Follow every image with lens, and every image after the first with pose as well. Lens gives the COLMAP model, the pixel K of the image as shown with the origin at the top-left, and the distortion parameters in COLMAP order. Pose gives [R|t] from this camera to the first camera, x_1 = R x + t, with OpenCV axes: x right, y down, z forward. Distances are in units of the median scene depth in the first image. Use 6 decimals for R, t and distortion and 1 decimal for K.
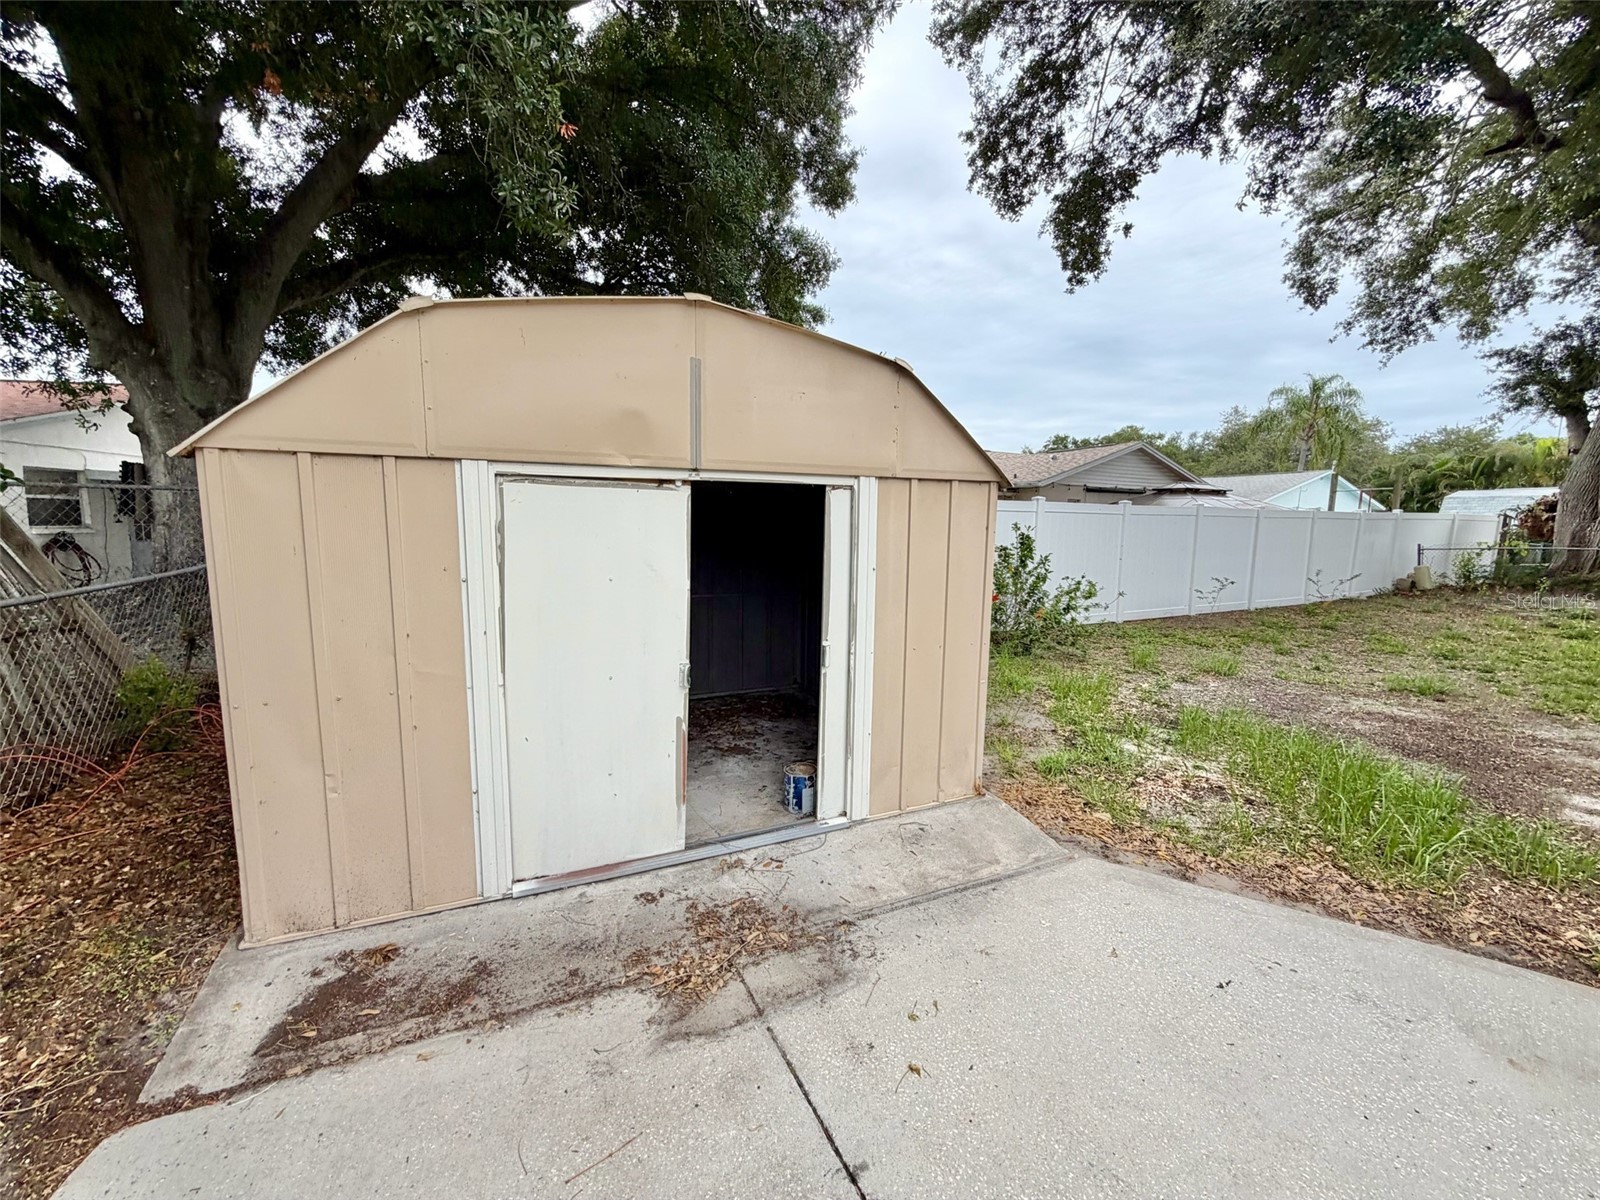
lens RADIAL K [[638.2, 0, 801.9], [0, 638.2, 599.6], [0, 0, 1]] dist [-0.000327, 0.000750]
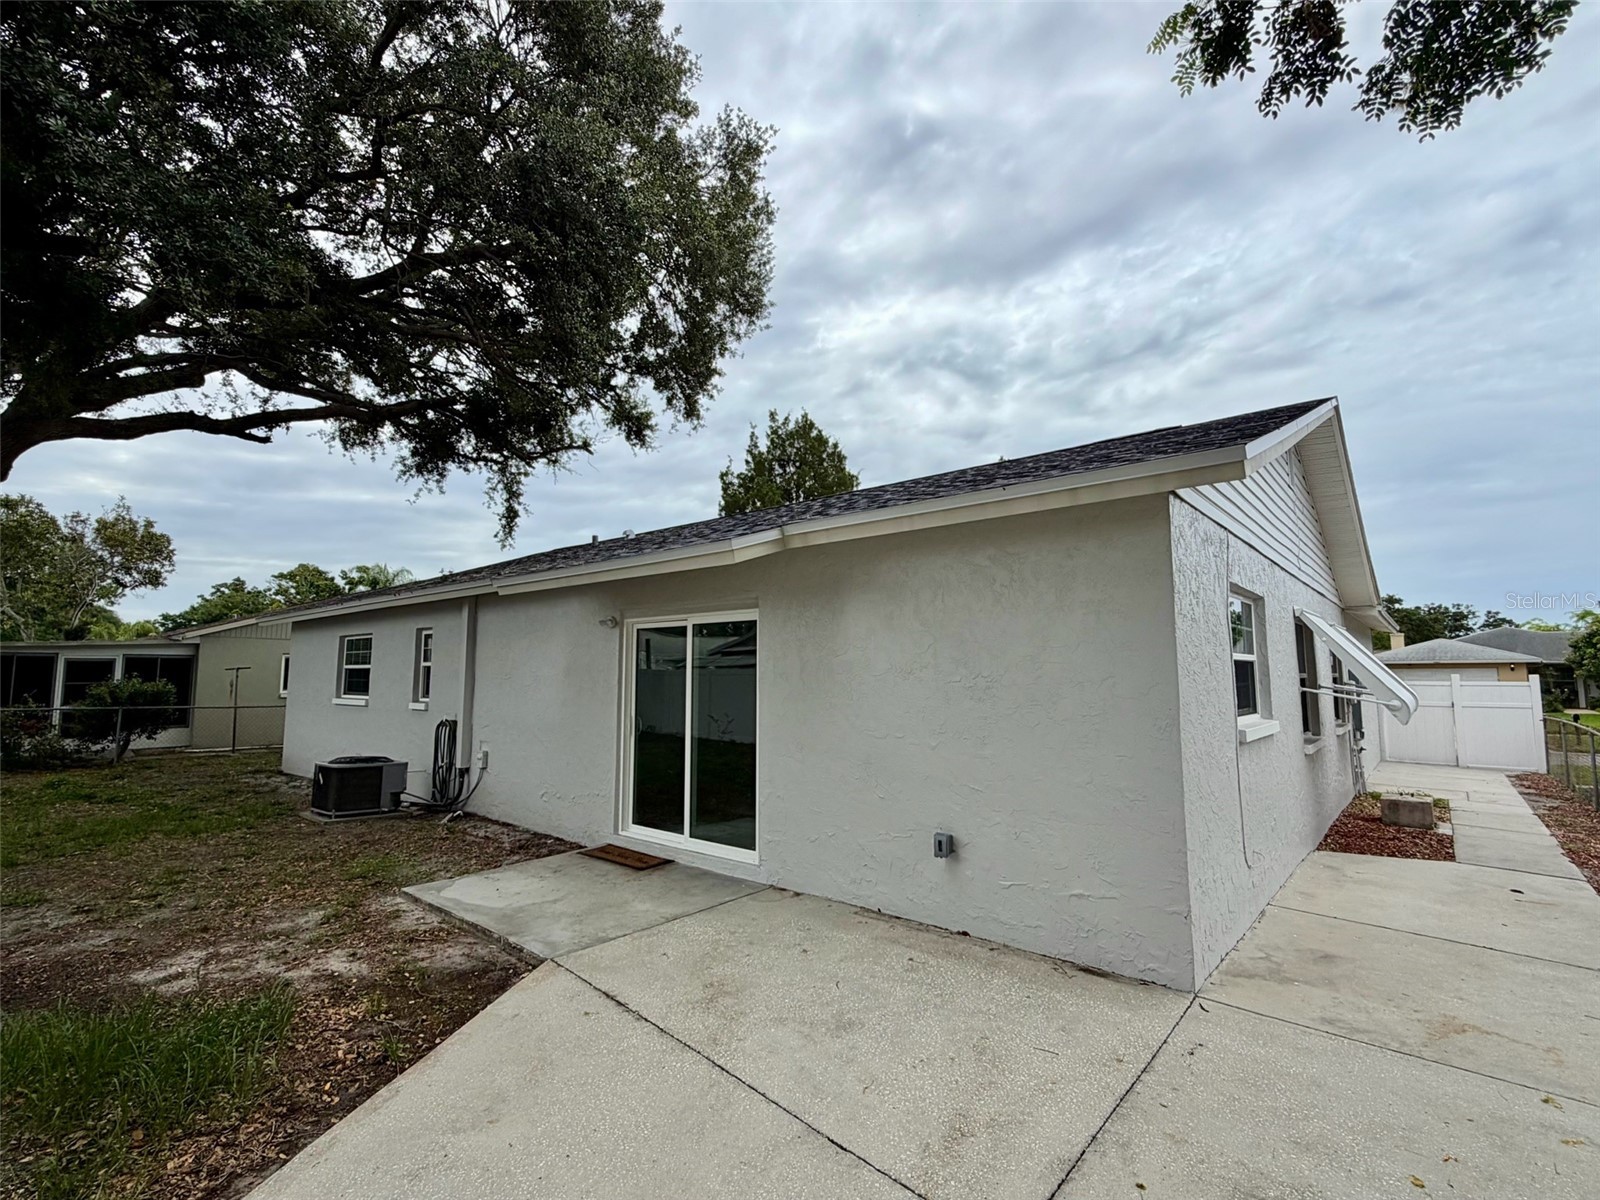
lens RADIAL K [[735.1, 0, 794.7], [0, 735.1, 596.8], [0, 0, 1]] dist [-0.001345, -0.000060]
pose [[-0.394958, 0.083416, 0.914904, -0.083152], [0.109322, 0.993061, -0.043349, -0.031619], [-0.912171, 0.082898, -0.401337, 0.110977]]
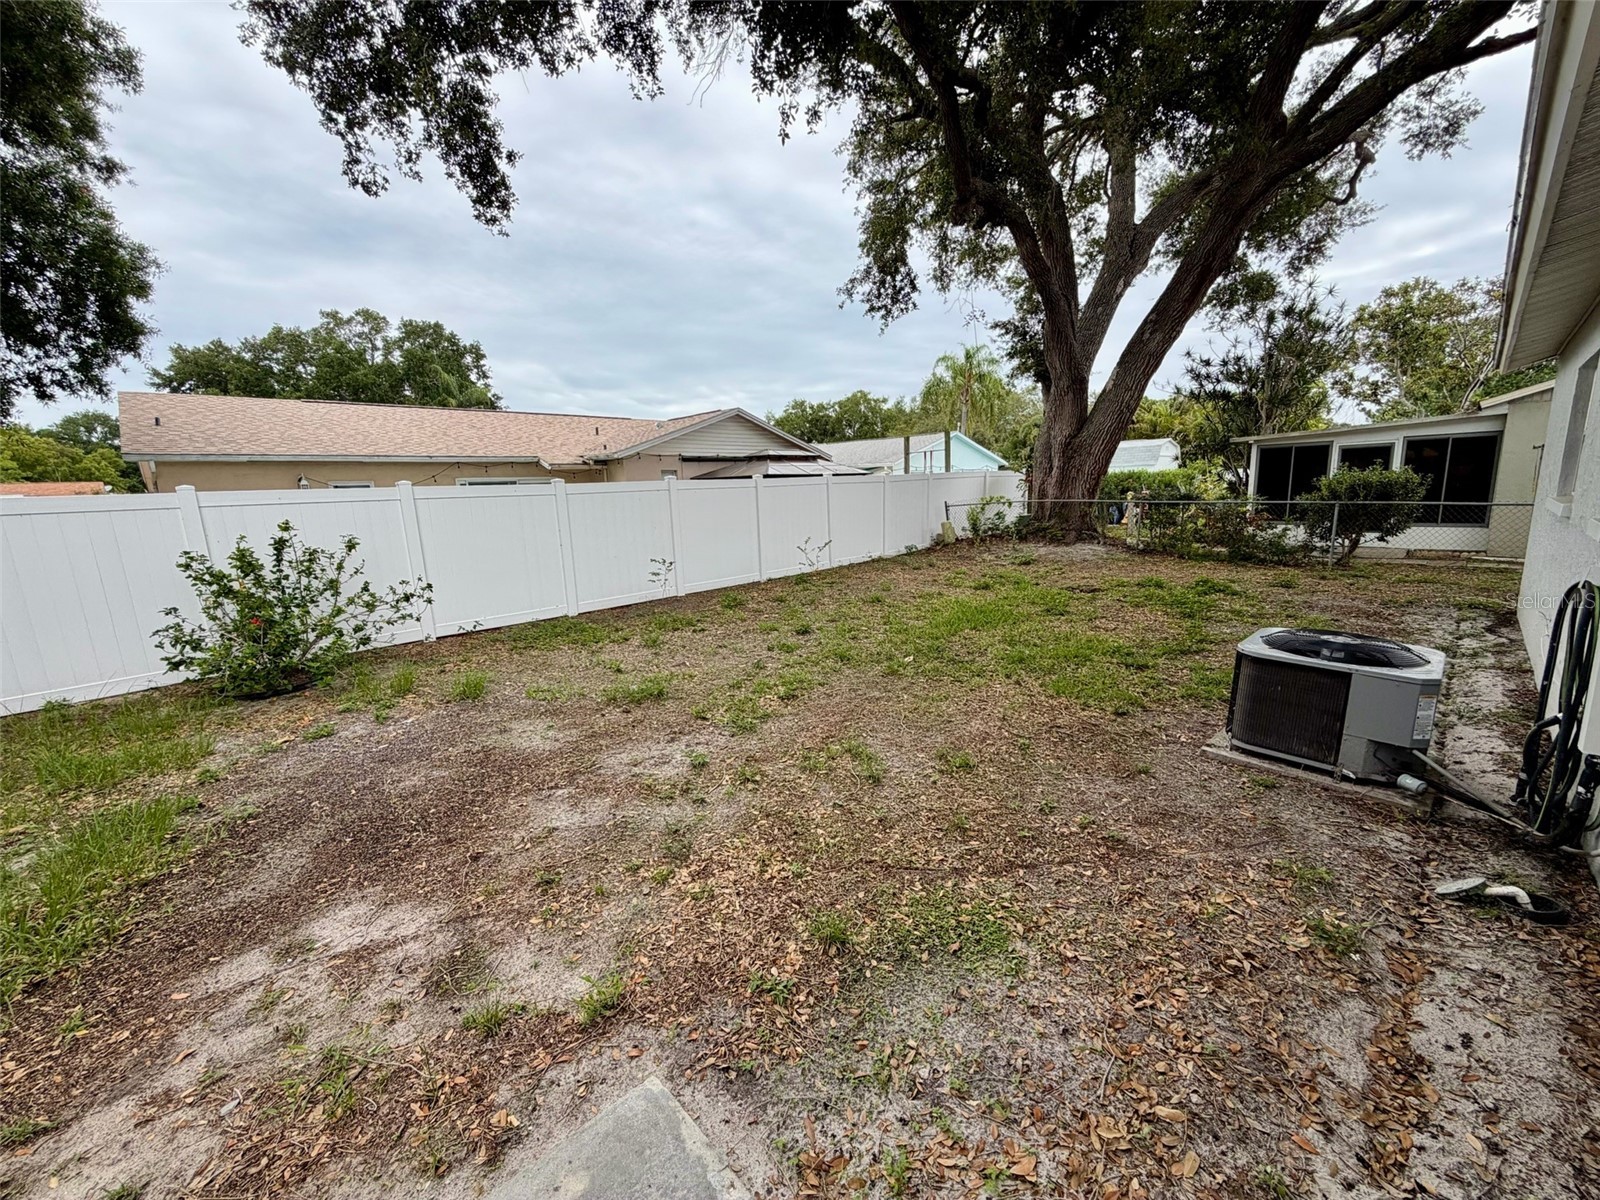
lens RADIAL K [[638.2, 0, 796.1], [0, 638.2, 601.9], [0, 0, 1]] dist [-0.000327, 0.000750]
pose [[0.948885, -0.100350, 0.299243, 0.374318], [0.084089, 0.994219, 0.066766, -0.011962], [-0.304213, -0.038190, 0.951838, 0.036672]]
